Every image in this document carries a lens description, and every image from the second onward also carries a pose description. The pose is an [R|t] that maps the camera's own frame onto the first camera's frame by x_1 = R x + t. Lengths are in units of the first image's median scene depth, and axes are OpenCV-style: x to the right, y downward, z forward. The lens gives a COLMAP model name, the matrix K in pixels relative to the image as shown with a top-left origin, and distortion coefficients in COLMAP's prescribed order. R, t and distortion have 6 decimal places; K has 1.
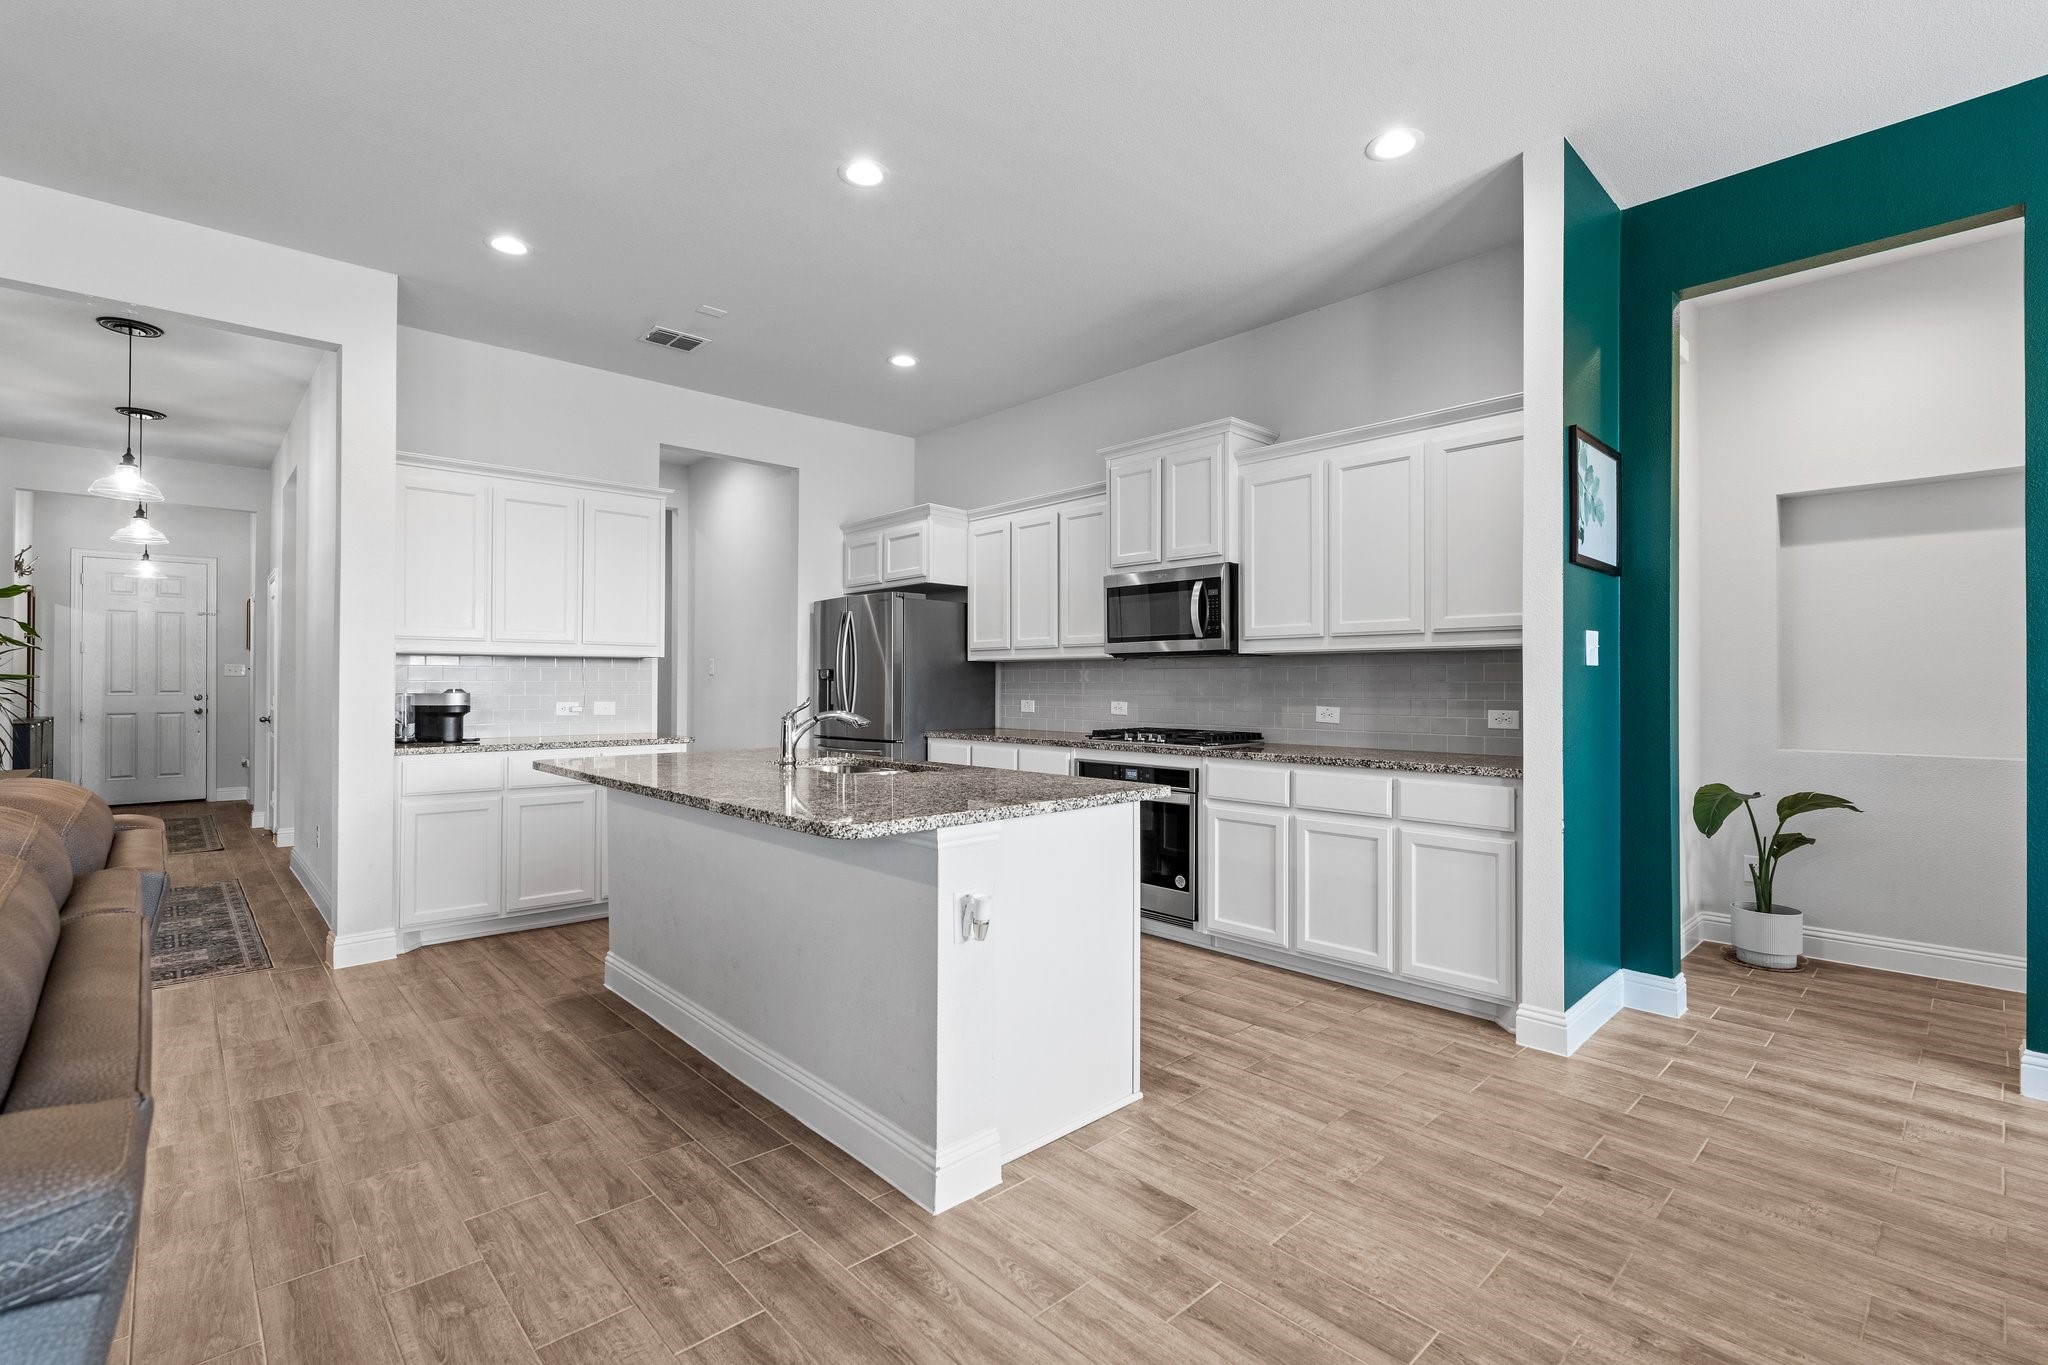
lens RADIAL K [[873.8, 0, 1053.9], [0, 873.8, 677.5], [0, 0, 1]] dist [-0.002929, -0.000665]
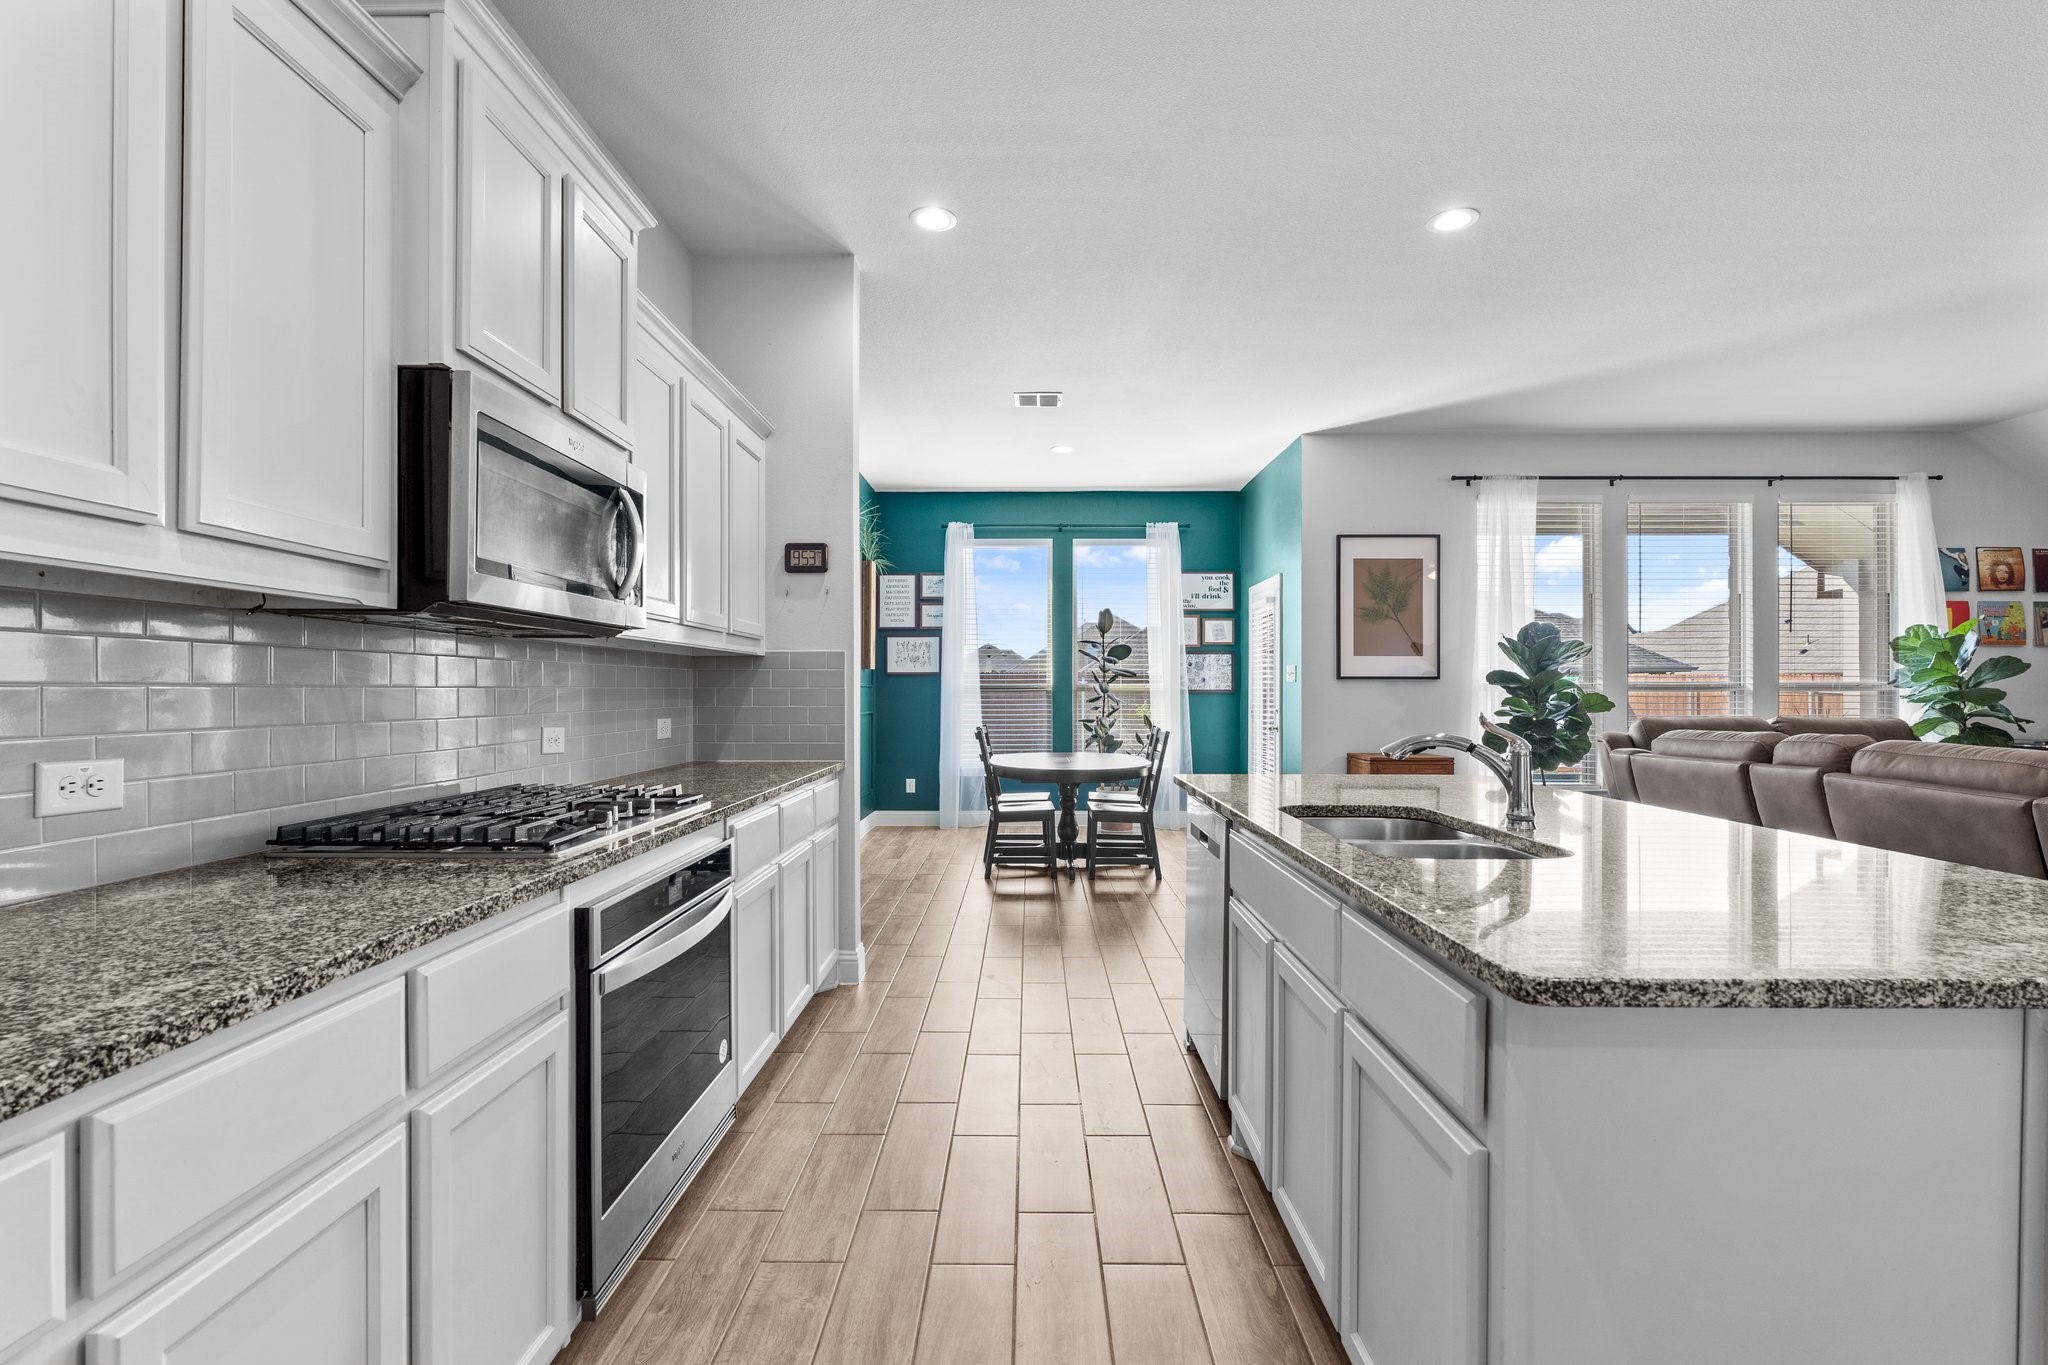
lens RADIAL K [[895.8, 0, 1025.9], [0, 895.8, 688.9], [0, 0, 1]] dist [-0.003369, 0.000129]
pose [[-0.729059, -0.000560, 0.684451, -0.355327], [-0.004767, 0.999980, -0.004260, 0.007222], [-0.684434, -0.006369, -0.729047, 1.219683]]
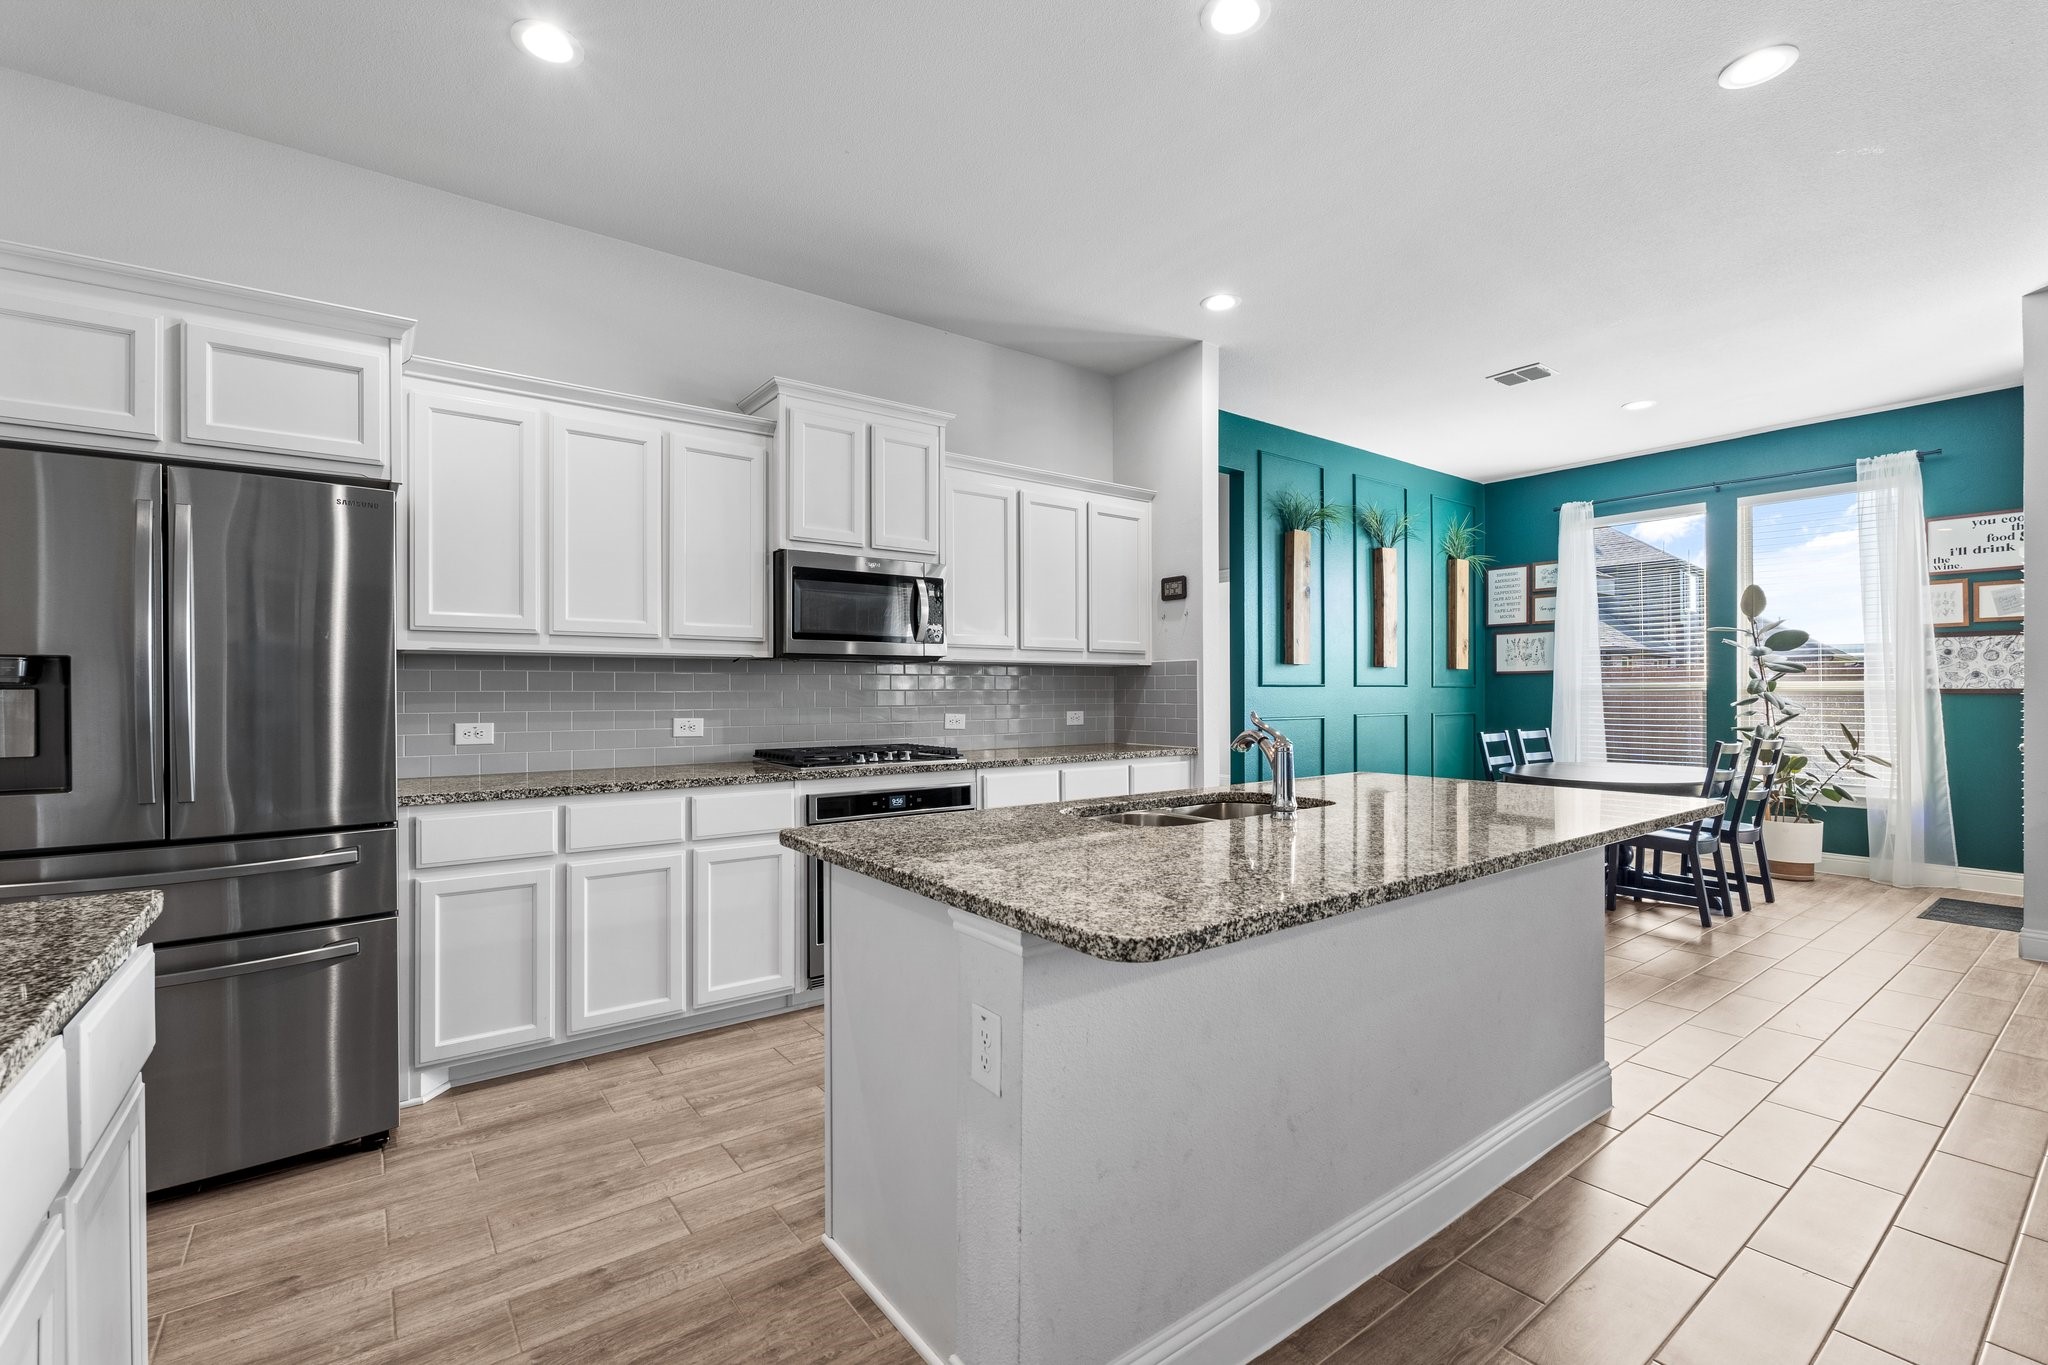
lens RADIAL K [[899.4, 0, 1022.7], [0, 899.4, 692.5], [0, 0, 1]] dist [-0.003149, -0.000133]
pose [[0.097254, -0.003019, 0.995255, -0.744719], [-0.002588, 0.999991, 0.003287, 0.003651], [-0.995256, -0.002895, 0.097246, 0.803438]]
